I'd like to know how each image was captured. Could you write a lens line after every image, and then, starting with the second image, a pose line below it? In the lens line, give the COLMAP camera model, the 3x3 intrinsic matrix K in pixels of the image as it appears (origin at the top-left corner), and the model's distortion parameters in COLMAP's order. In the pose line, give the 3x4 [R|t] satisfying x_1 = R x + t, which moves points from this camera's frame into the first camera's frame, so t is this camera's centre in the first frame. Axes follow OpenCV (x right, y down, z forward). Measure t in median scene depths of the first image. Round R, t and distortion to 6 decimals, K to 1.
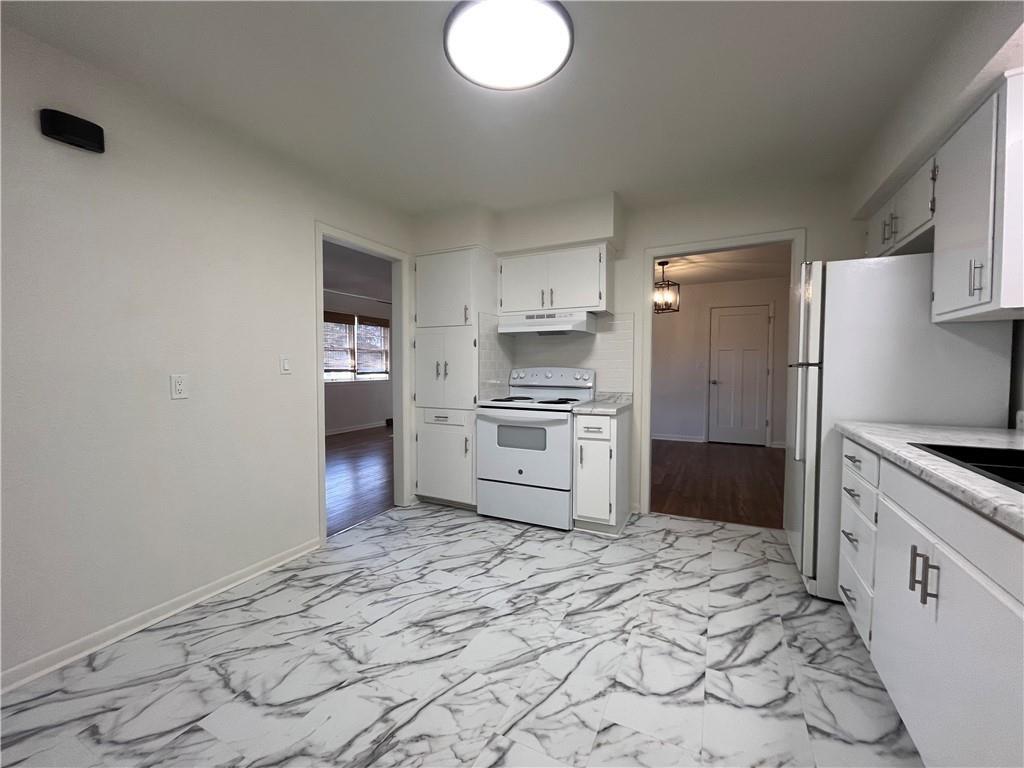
lens RADIAL K [[418.6, 0, 511.9], [0, 418.6, 382.1], [0, 0, 1]] dist [-0.002739, -0.000313]
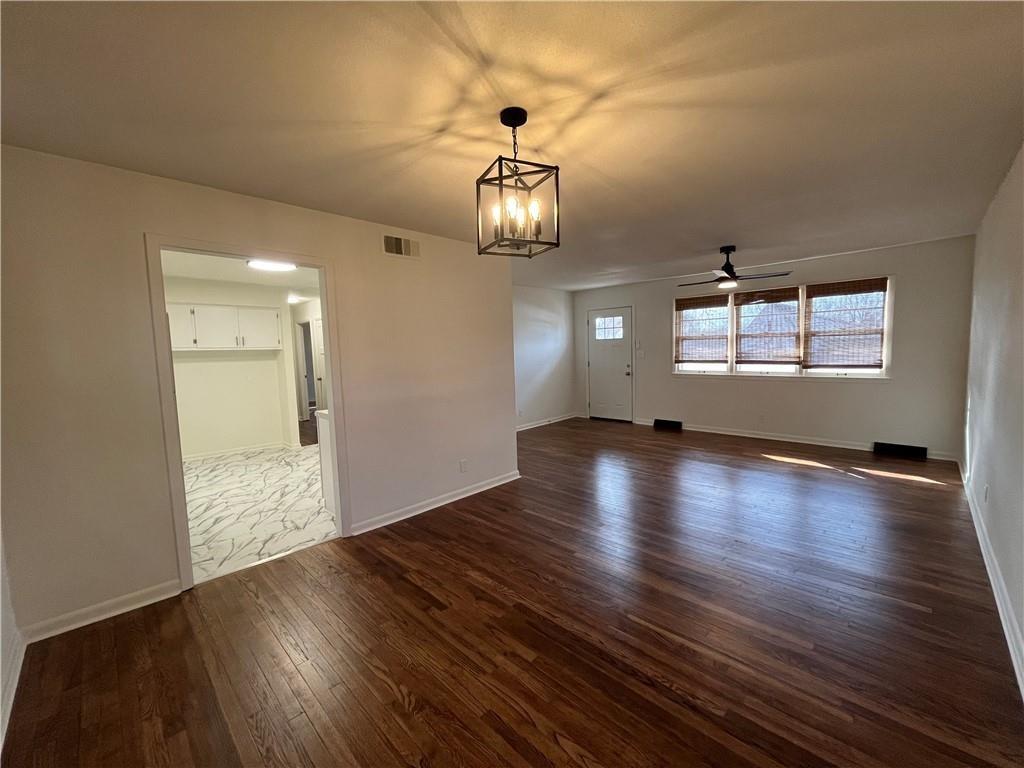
lens RADIAL K [[418.6, 0, 511.9], [0, 418.6, 382.1], [0, 0, 1]] dist [-0.002739, -0.000313]
pose [[-0.315183, 0.086325, -0.945097, 1.600935], [-0.006547, 0.995633, 0.093124, -0.191752], [0.949008, 0.035539, -0.313242, 2.461912]]
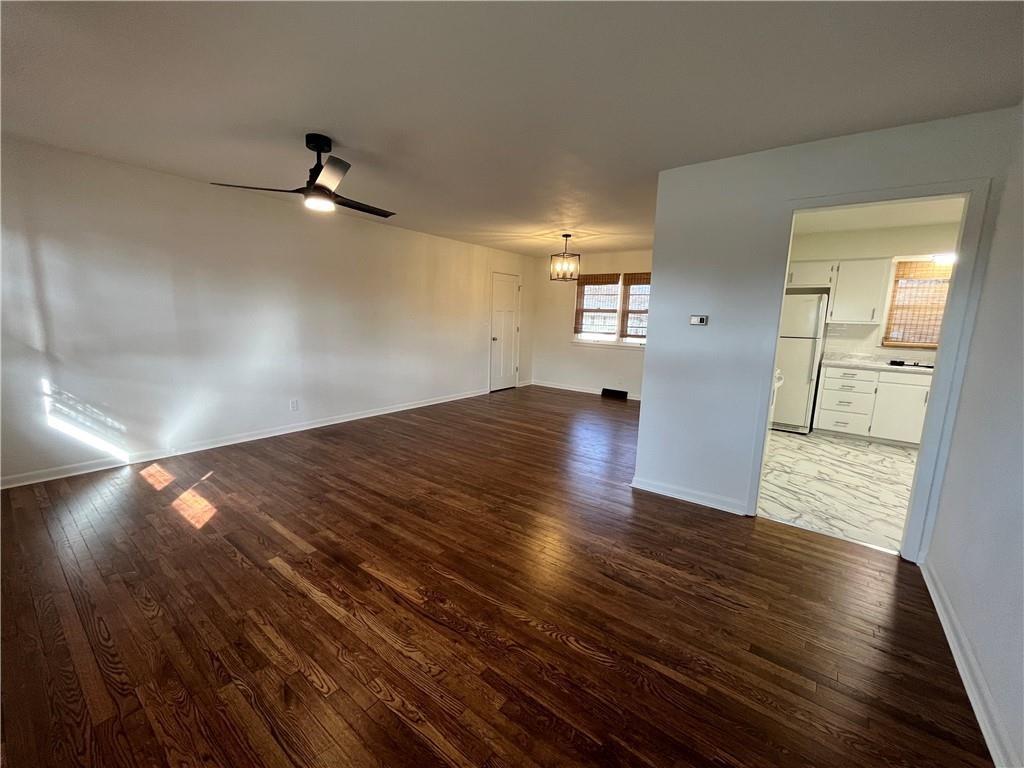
lens RADIAL K [[418.6, 0, 511.9], [0, 418.6, 382.1], [0, 0, 1]] dist [-0.002739, -0.000313]
pose [[0.191719, -0.148845, 0.970097, -1.749673], [0.007966, 0.988636, 0.150115, -0.149120], [-0.981418, -0.021052, 0.190726, 2.028912]]
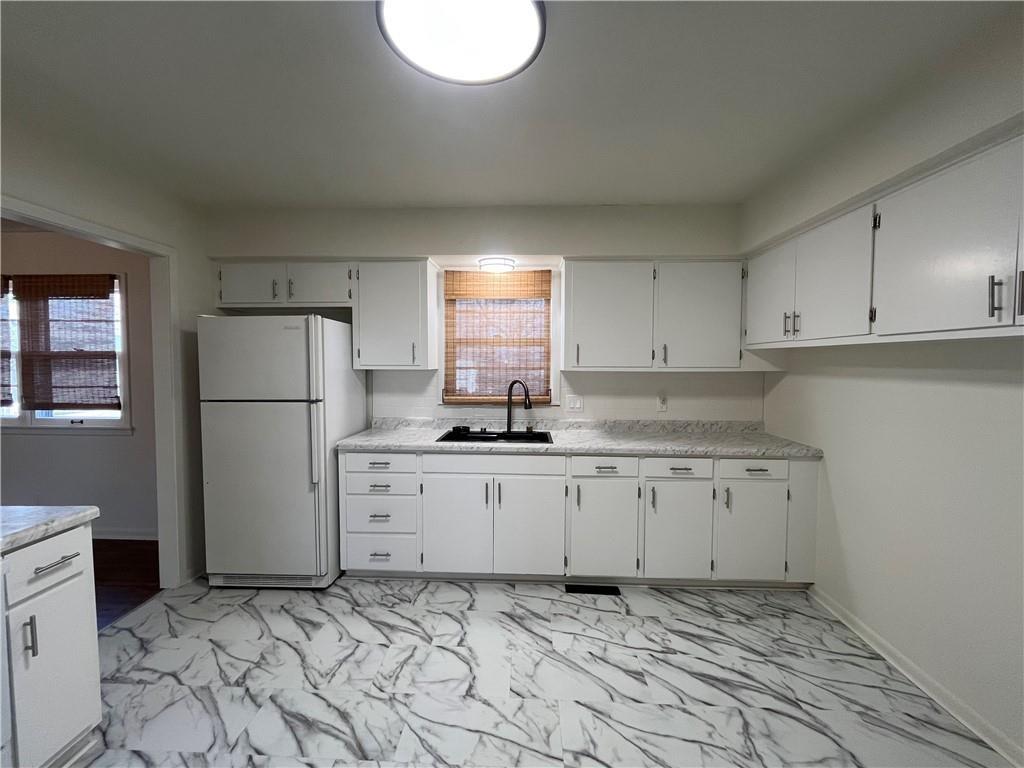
lens RADIAL K [[418.6, 0, 511.9], [0, 418.6, 382.1], [0, 0, 1]] dist [-0.002739, -0.000313]
pose [[-0.412238, -0.036893, 0.910329, -0.546421], [0.031694, 0.997994, 0.054798, -0.128721], [-0.910525, 0.051442, -0.410242, 0.890580]]
